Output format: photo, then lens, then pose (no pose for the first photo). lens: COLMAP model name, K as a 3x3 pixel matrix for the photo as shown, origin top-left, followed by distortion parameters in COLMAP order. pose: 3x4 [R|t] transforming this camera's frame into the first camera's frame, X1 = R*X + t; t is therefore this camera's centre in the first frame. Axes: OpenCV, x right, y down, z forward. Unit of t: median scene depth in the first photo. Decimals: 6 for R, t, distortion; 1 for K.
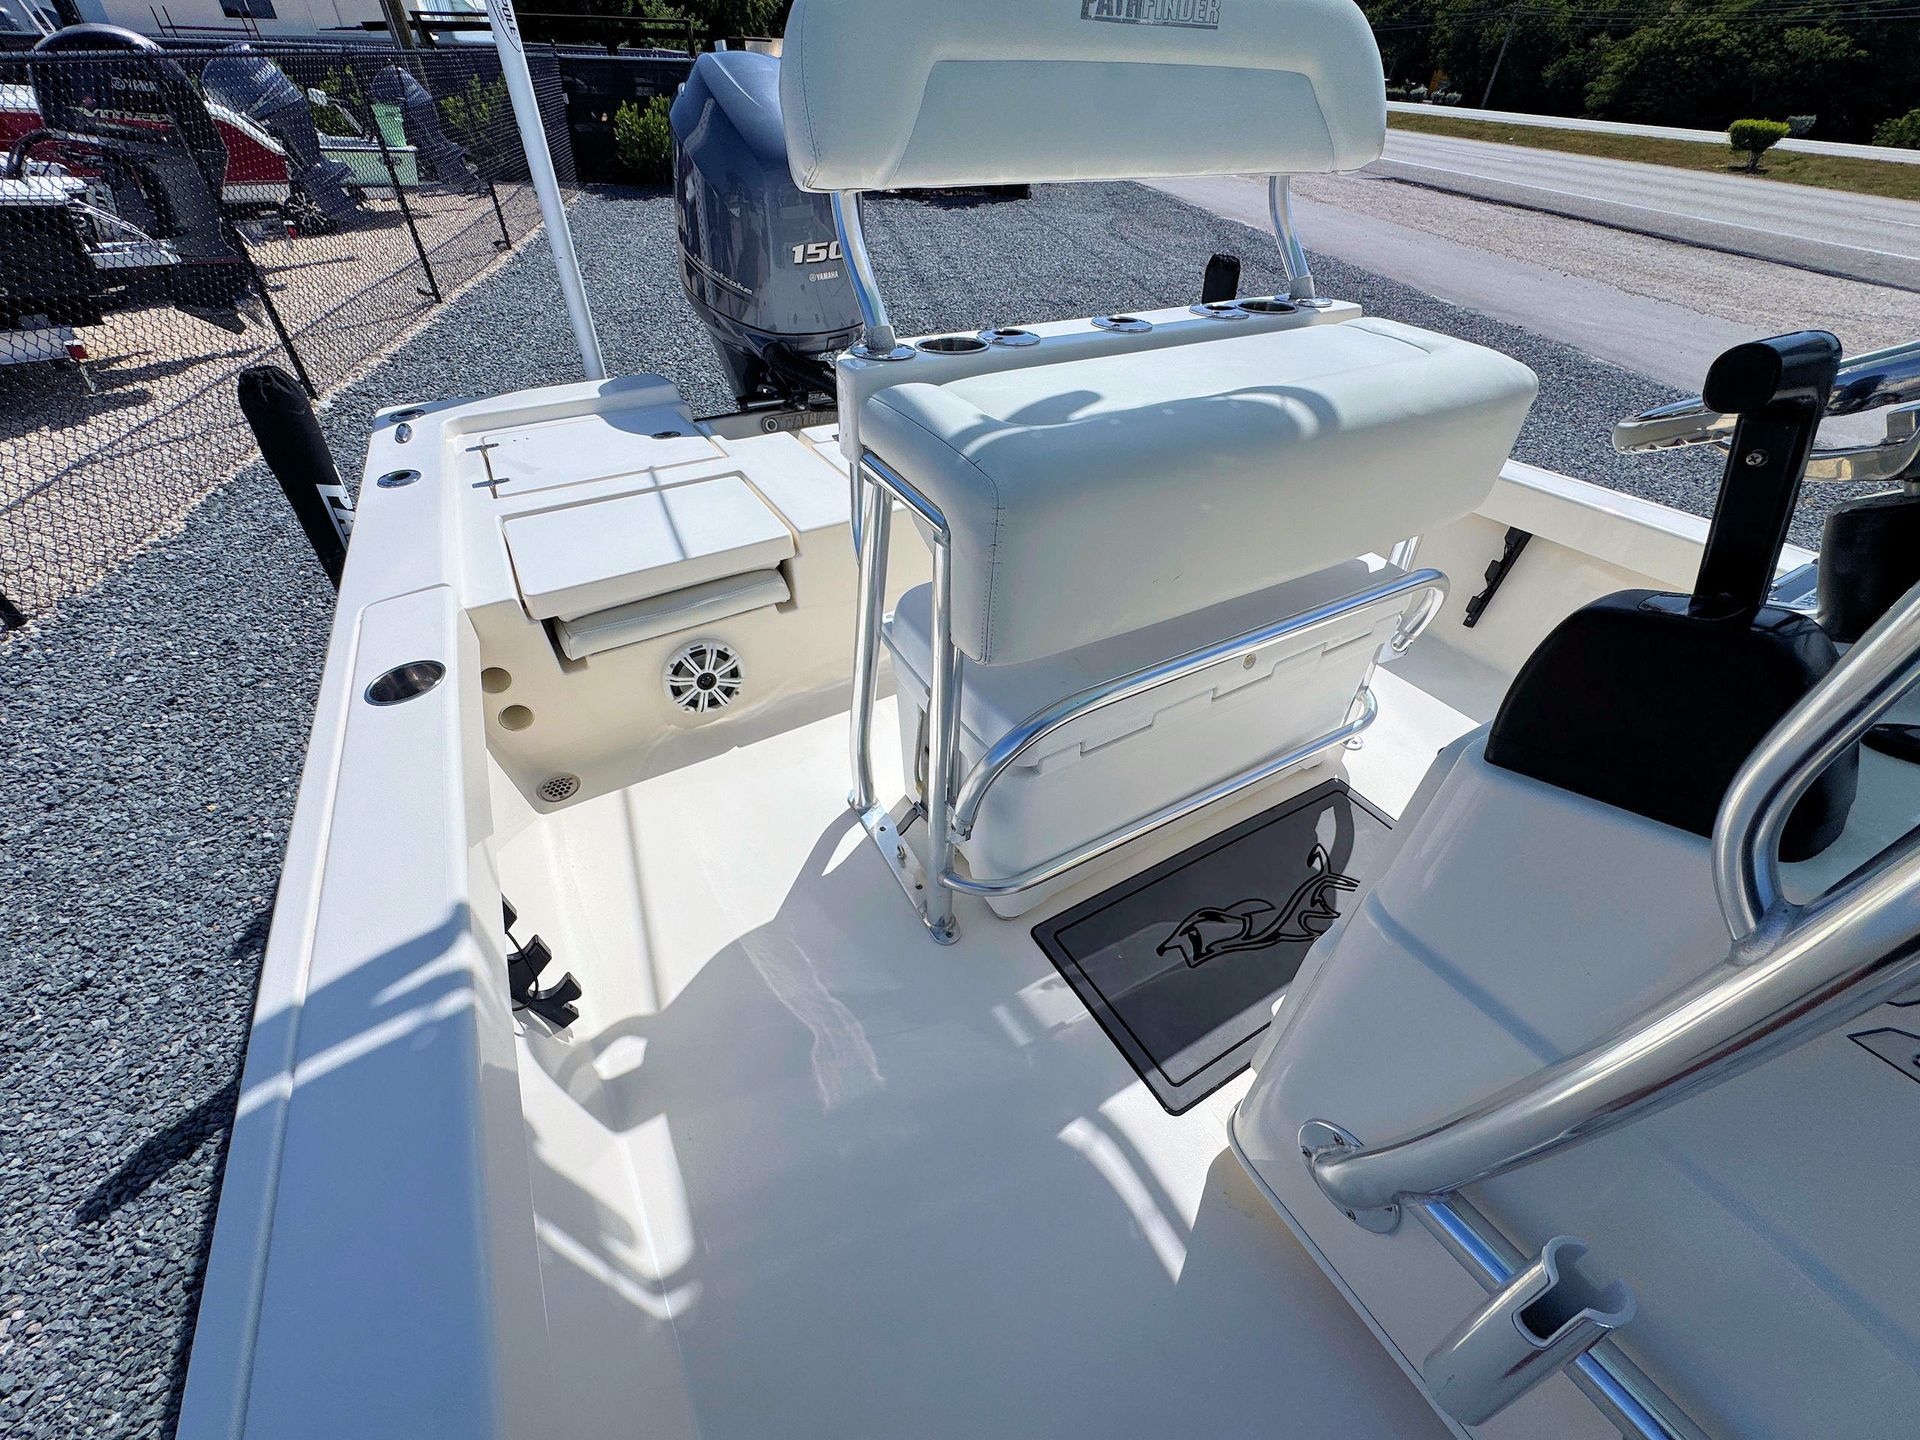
lens RADIAL K [[767.6, 0, 964.5], [0, 767.6, 722.3], [0, 0, 1]] dist [-0.002922, -0.000098]
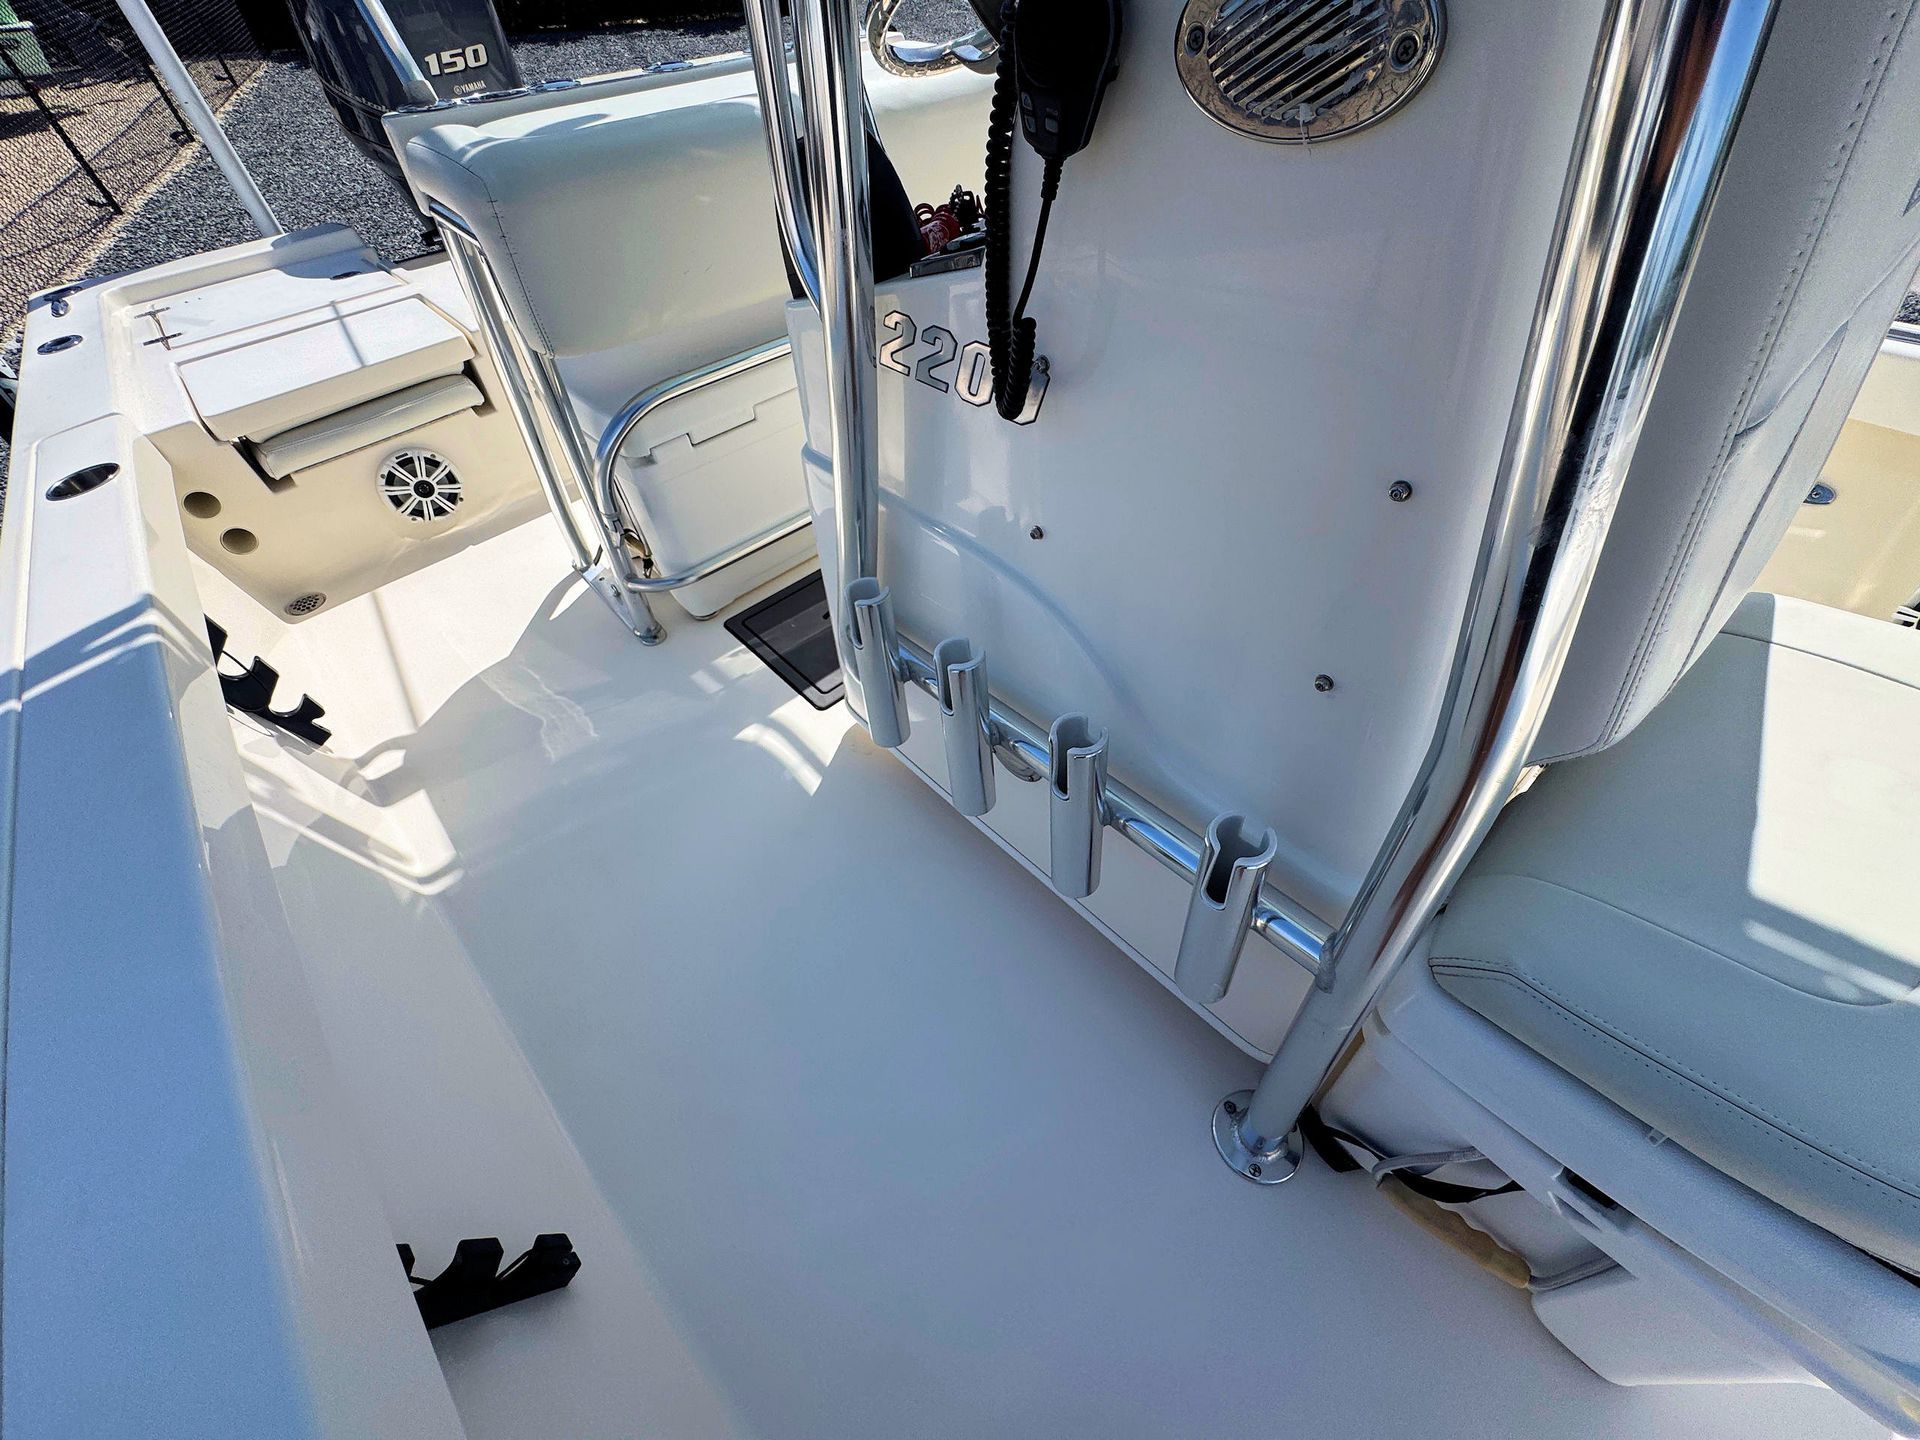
lens RADIAL K [[767.6, 0, 963.4], [0, 767.6, 719.7], [0, 0, 1]] dist [-0.002922, -0.000098]
pose [[0.975842, -0.196599, 0.095291, 0.189638], [0.181022, 0.971792, 0.151168, 0.184931], [-0.122322, -0.130266, 0.983904, -0.165507]]
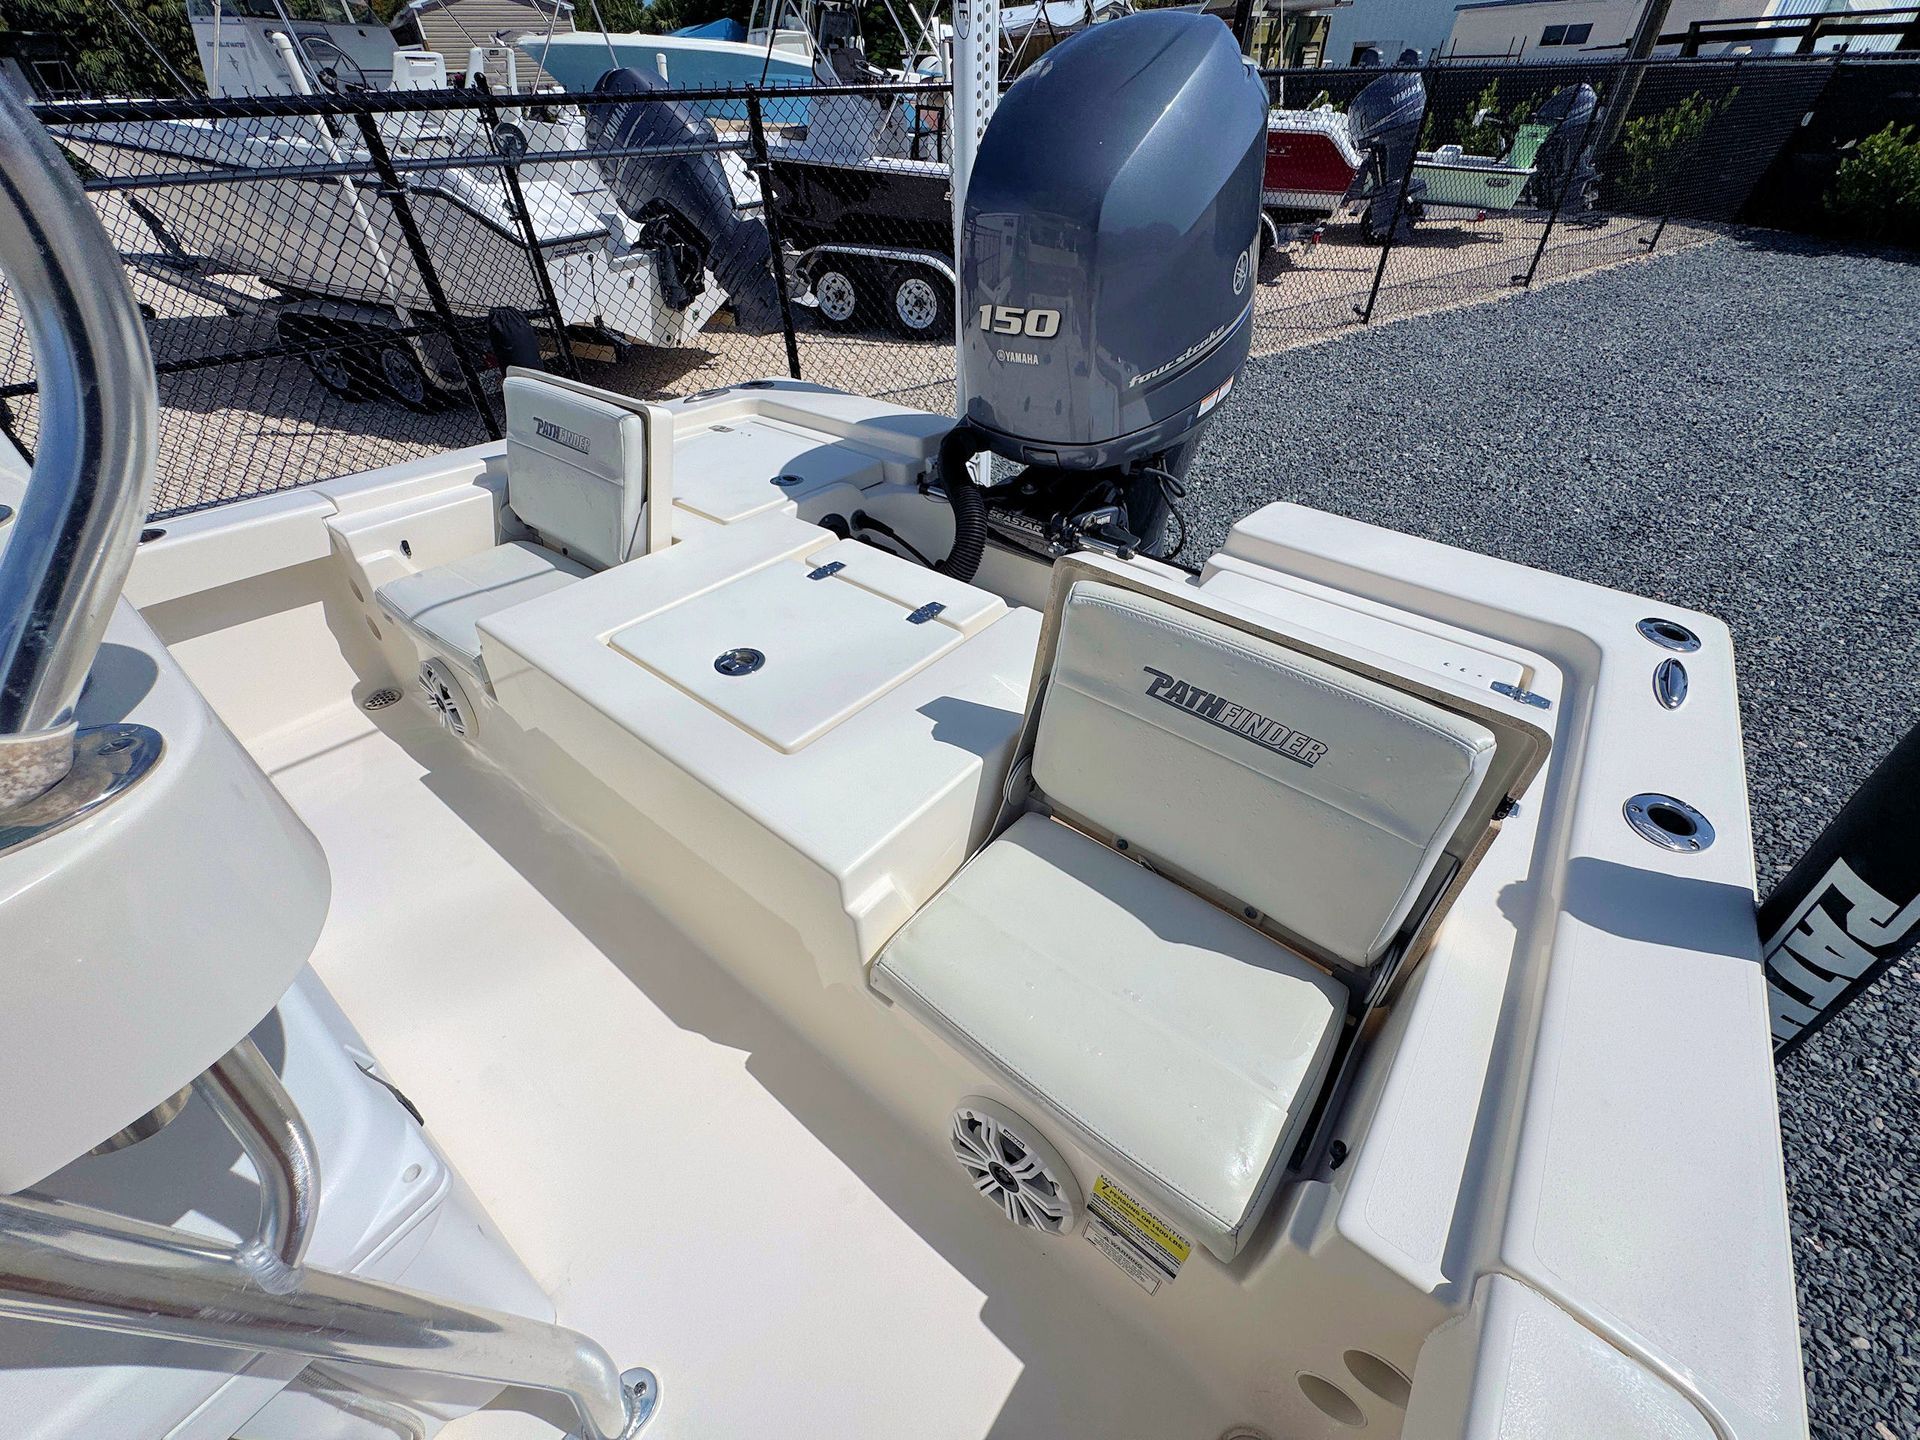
lens RADIAL K [[767.6, 0, 955.8], [0, 767.6, 723.3], [0, 0, 1]] dist [-0.002922, -0.000098]
pose [[0.361170, 0.571905, -0.736533, 0.457072], [-0.586309, 0.753464, 0.297546, -0.523522], [0.725119, 0.324371, 0.607442, 0.686499]]
